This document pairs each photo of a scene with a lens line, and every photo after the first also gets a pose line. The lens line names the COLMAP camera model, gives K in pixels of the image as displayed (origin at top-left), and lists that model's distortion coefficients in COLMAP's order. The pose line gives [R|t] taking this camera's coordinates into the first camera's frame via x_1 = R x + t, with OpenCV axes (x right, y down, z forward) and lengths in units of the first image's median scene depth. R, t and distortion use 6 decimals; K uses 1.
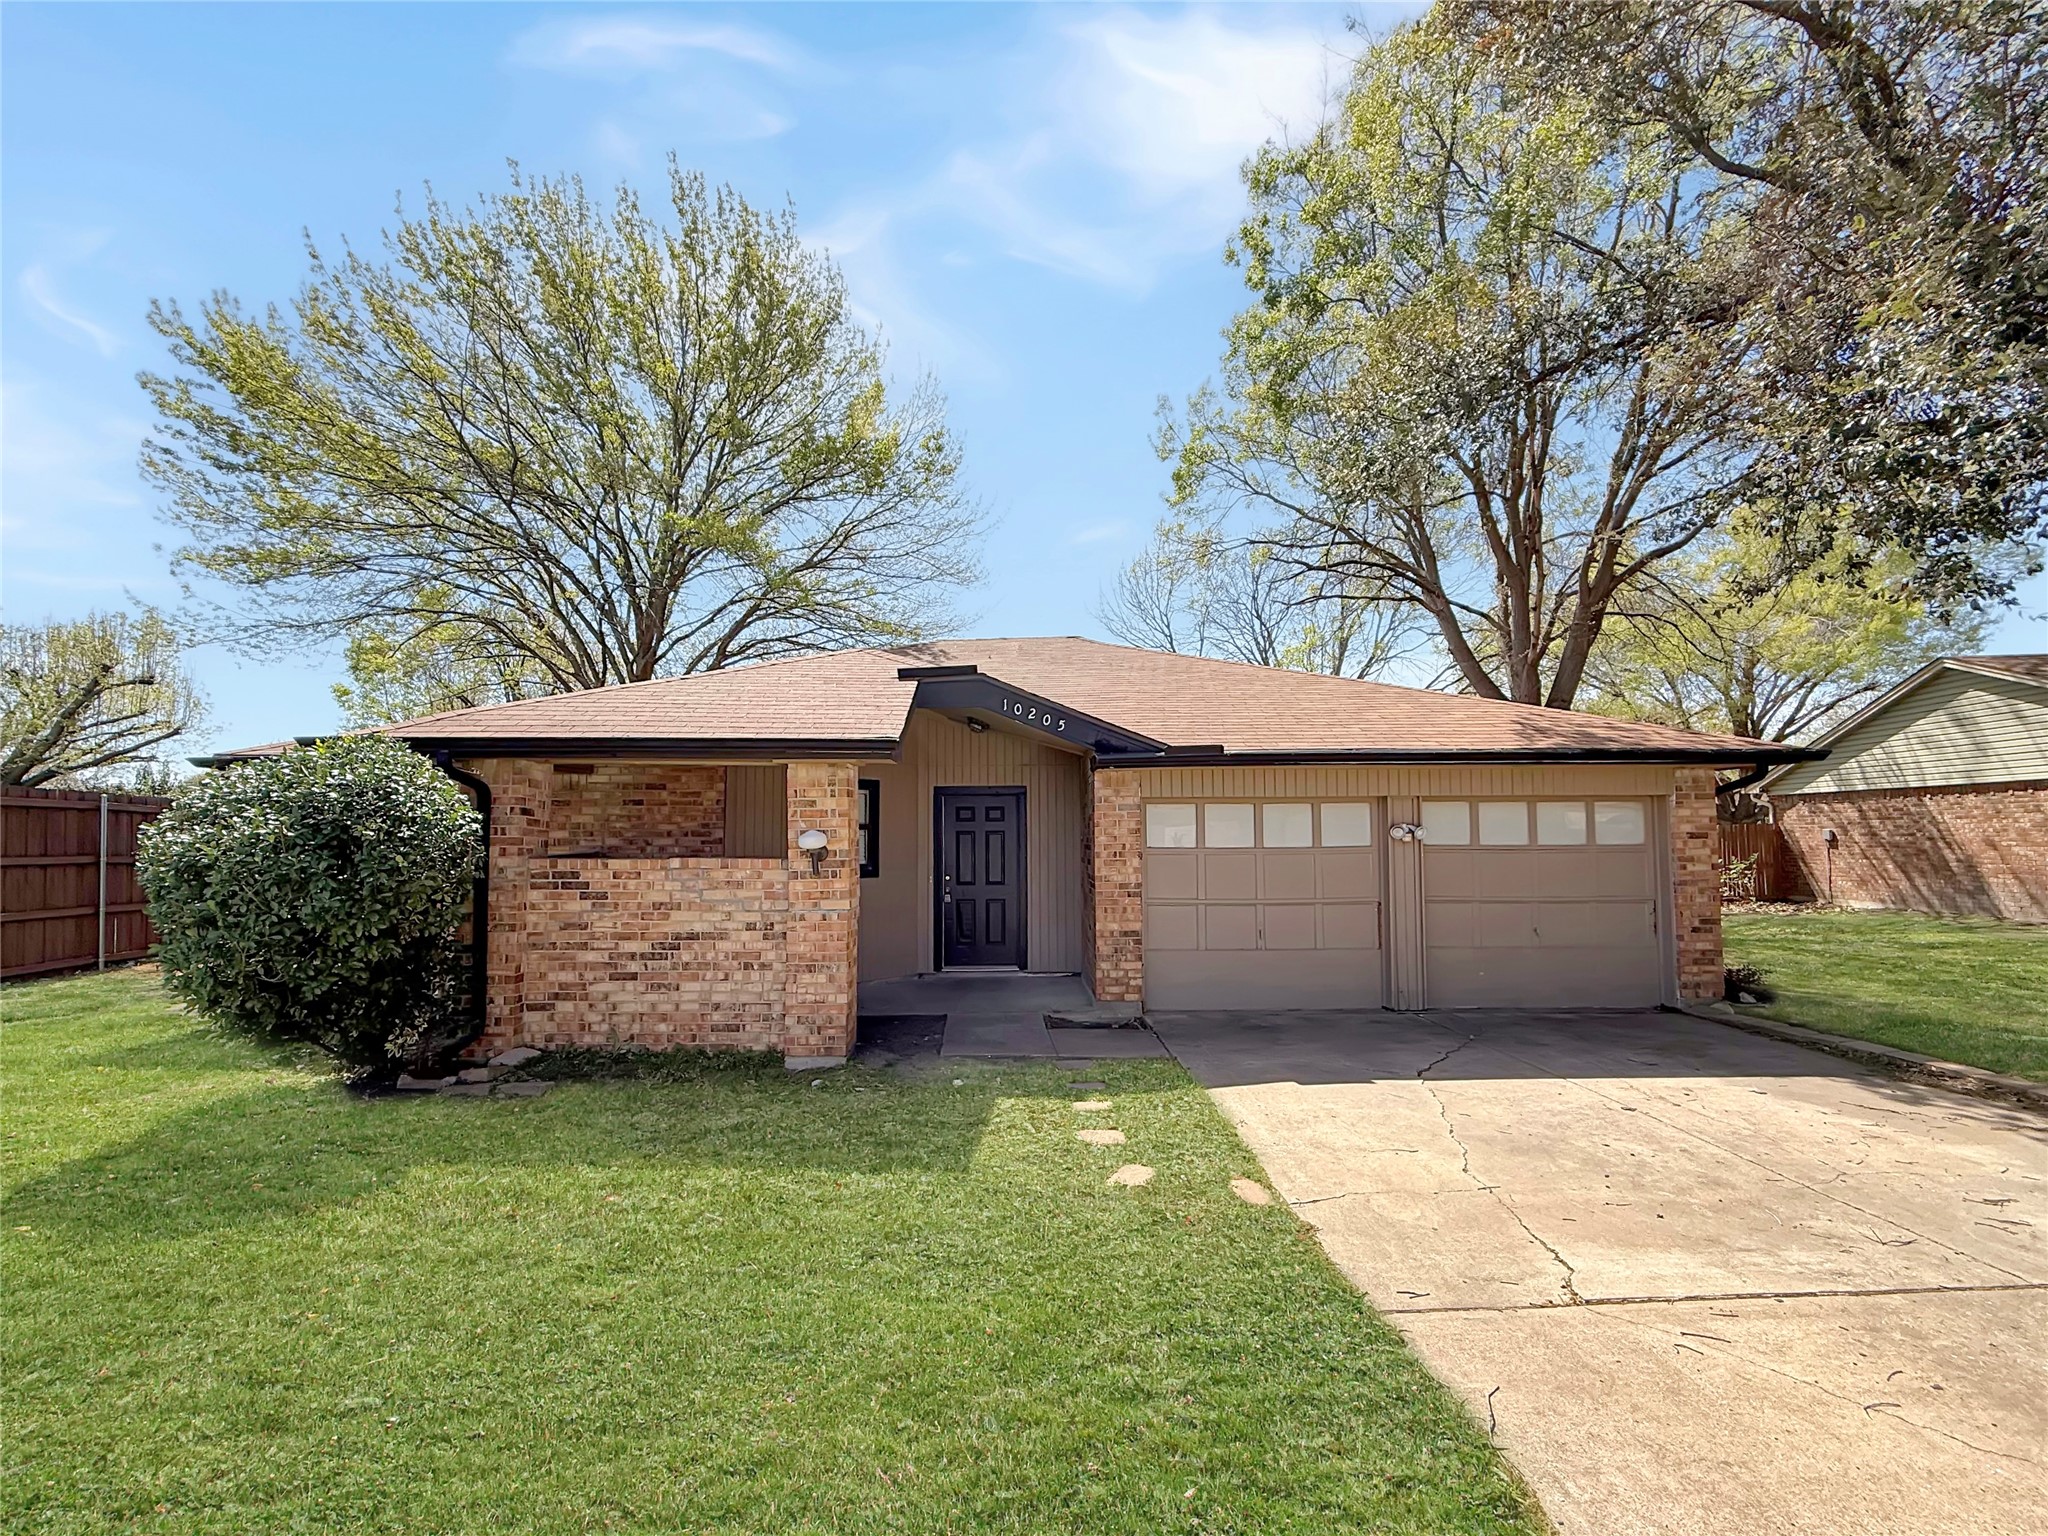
lens RADIAL K [[813.8, 0, 1016.3], [0, 813.8, 781.6], [0, 0, 1]] dist [0.000306, 0.000144]
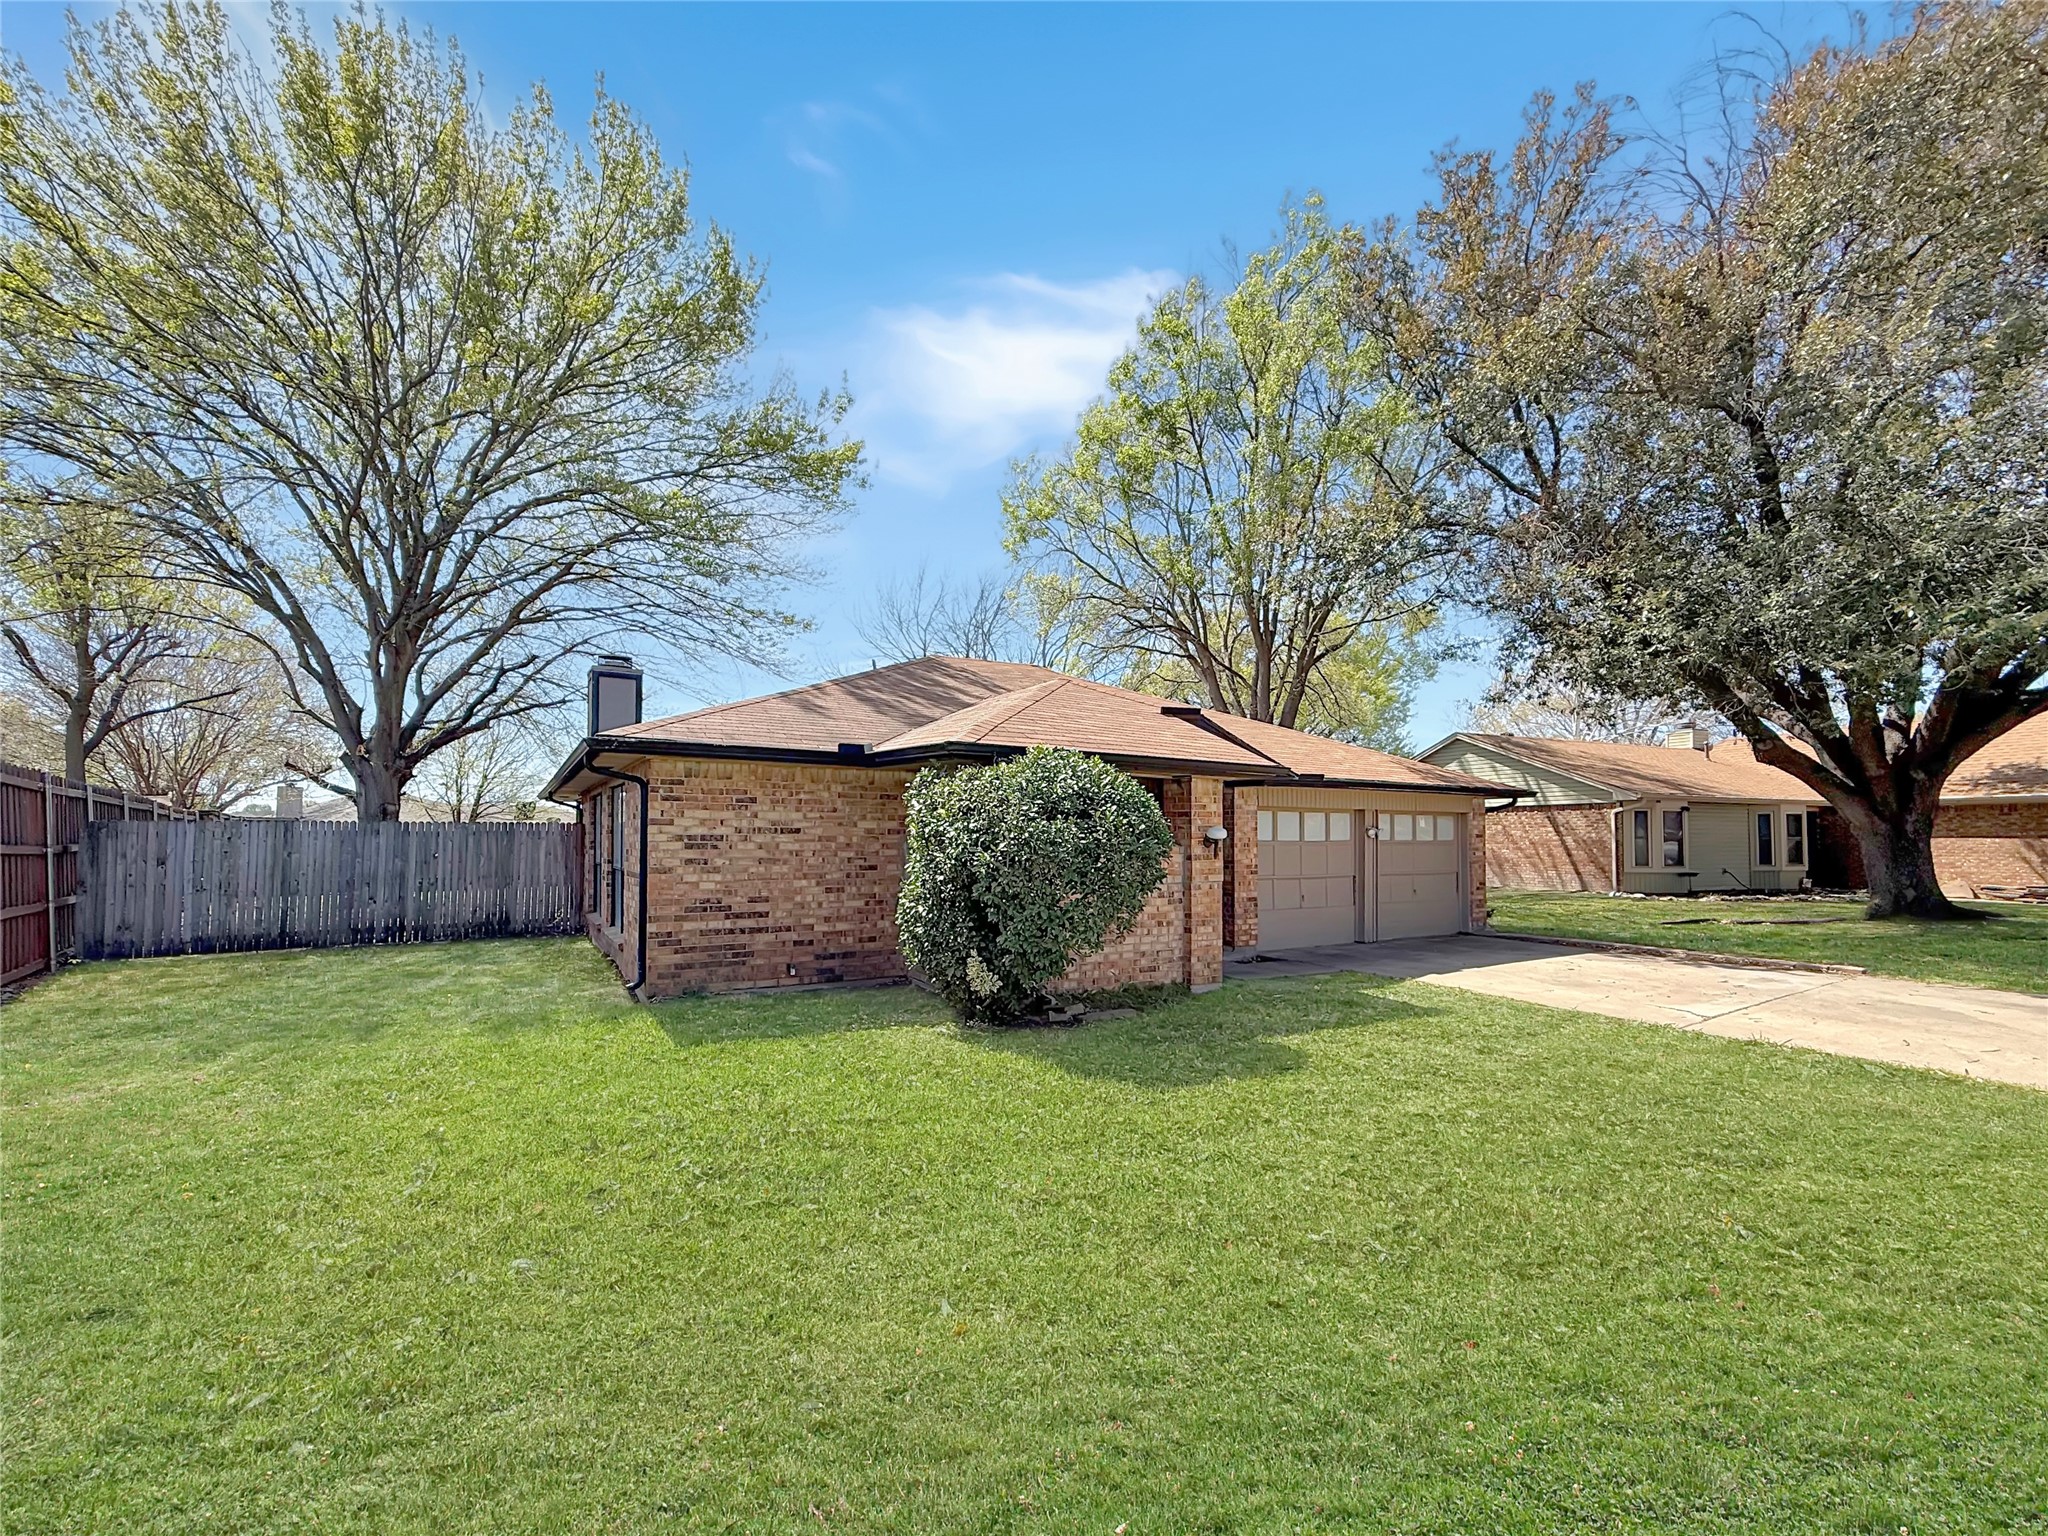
lens RADIAL K [[813.8, 0, 1016.3], [0, 813.8, 781.6], [0, 0, 1]] dist [0.000306, 0.000144]
pose [[0.870540, 0.041042, 0.490383, -0.580504], [-0.041752, 0.999083, -0.009499, 0.004673], [-0.490323, -0.012206, 0.871455, -0.036662]]
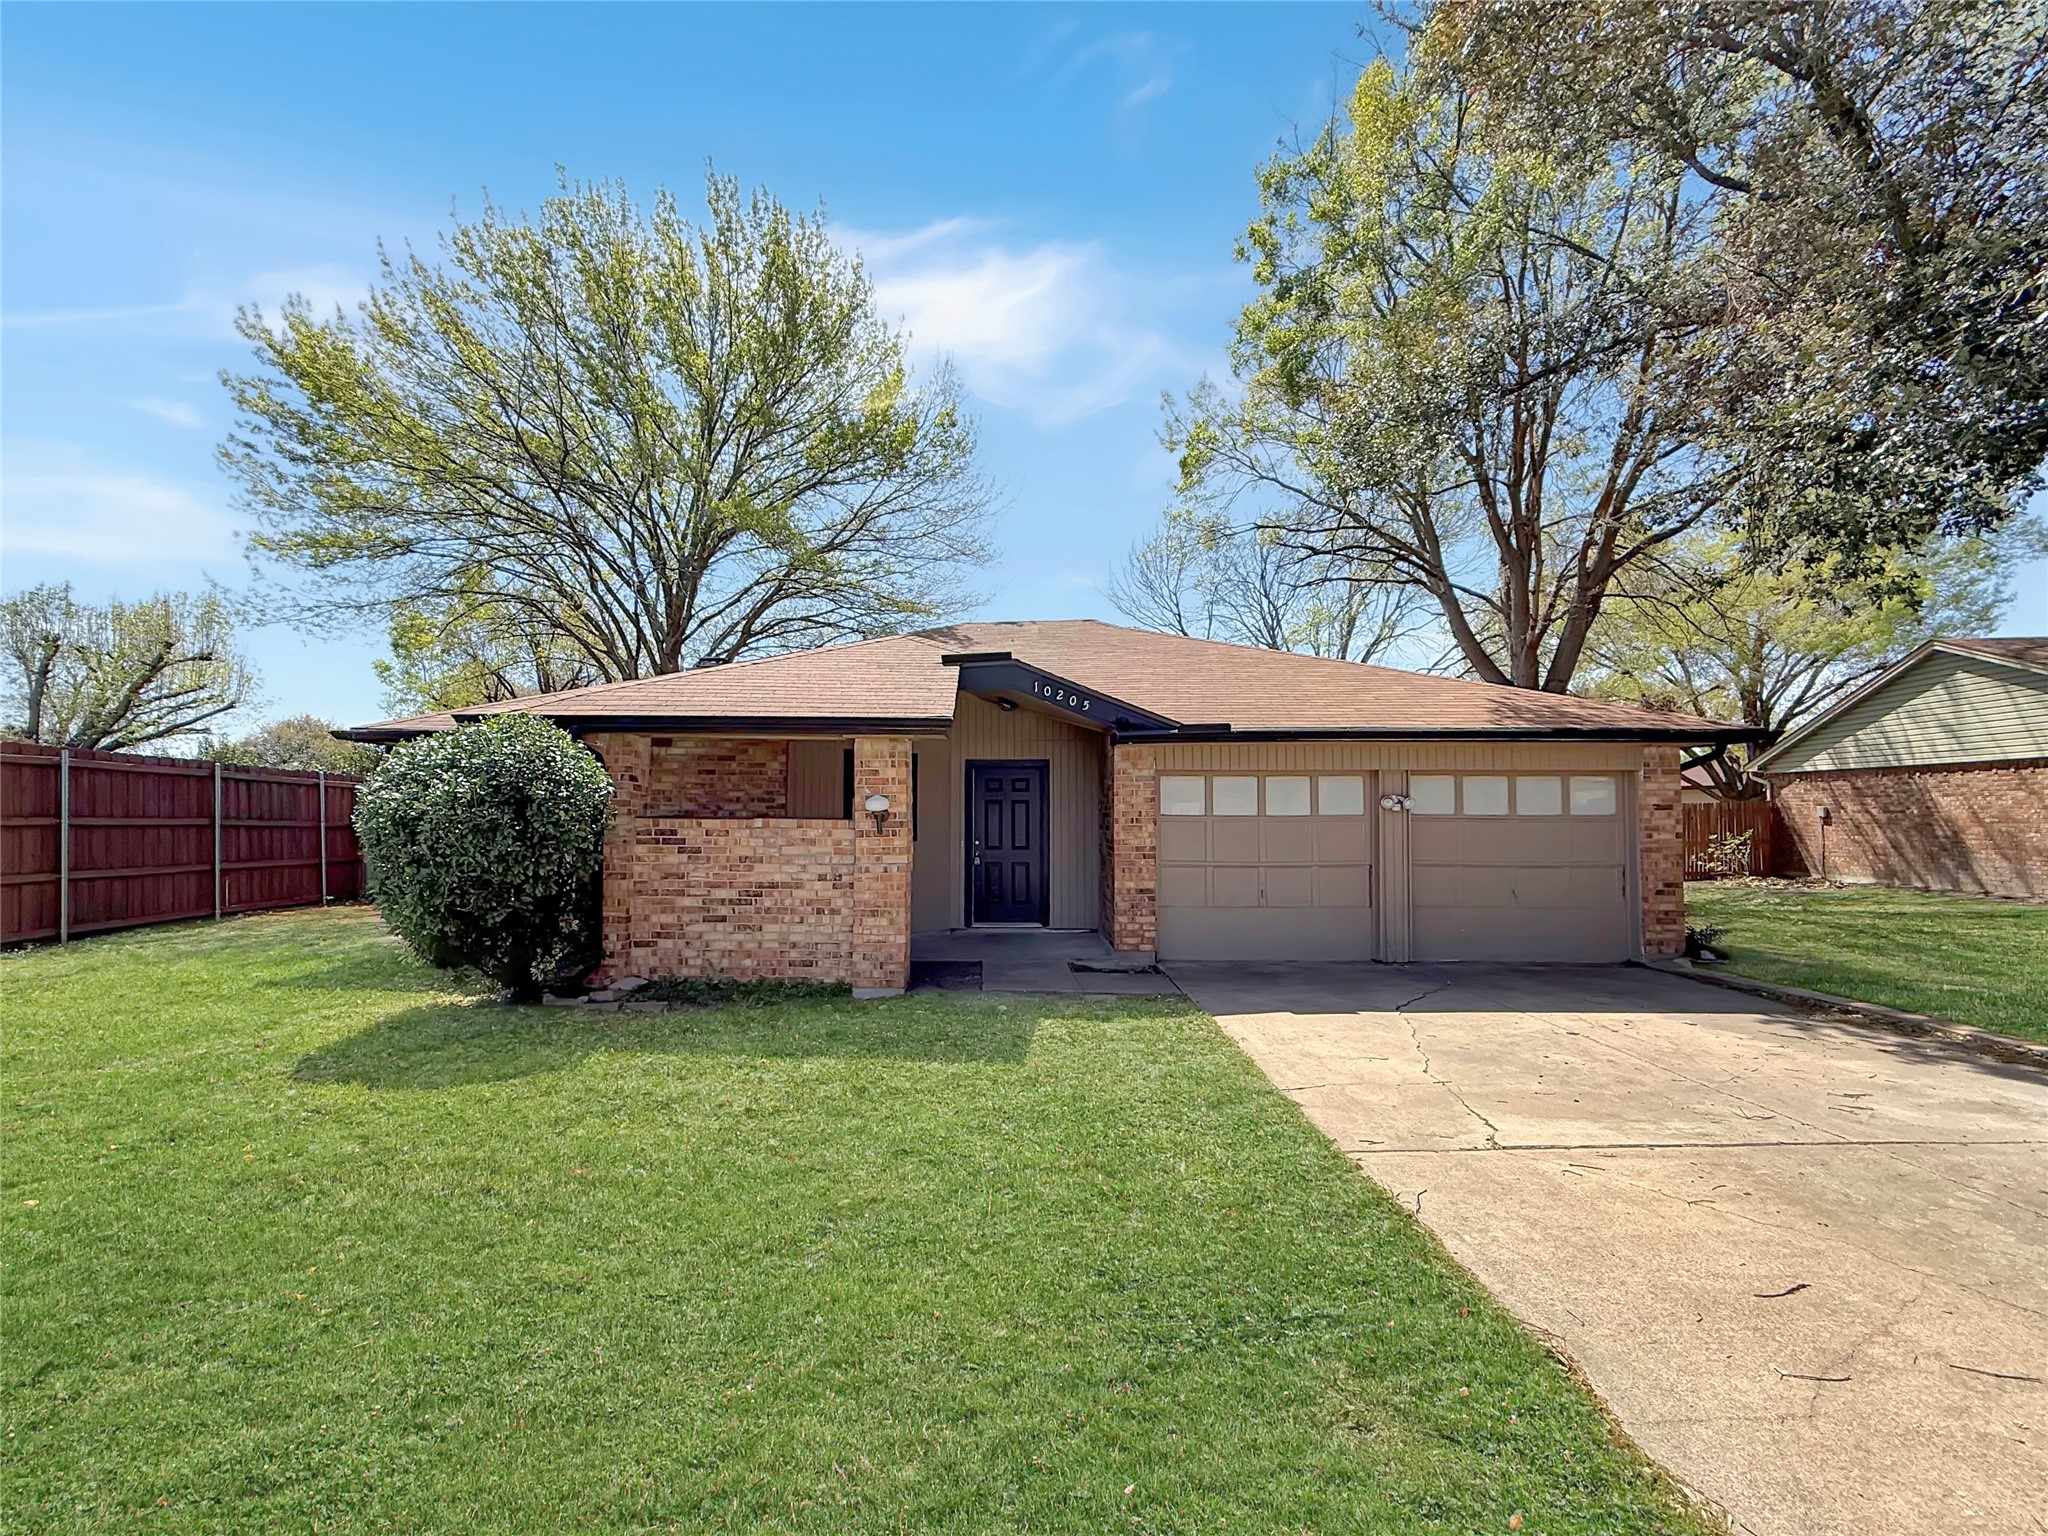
lens RADIAL K [[822.2, 0, 1000.3], [0, 822.2, 773.3], [0, 0, 1]] dist [0.005157, 0.000230]
pose [[0.999728, 0.005456, -0.022681, -0.021180], [-0.005015, 0.999798, 0.019445, 0.001982], [0.022782, -0.019326, 0.999554, -0.081721]]
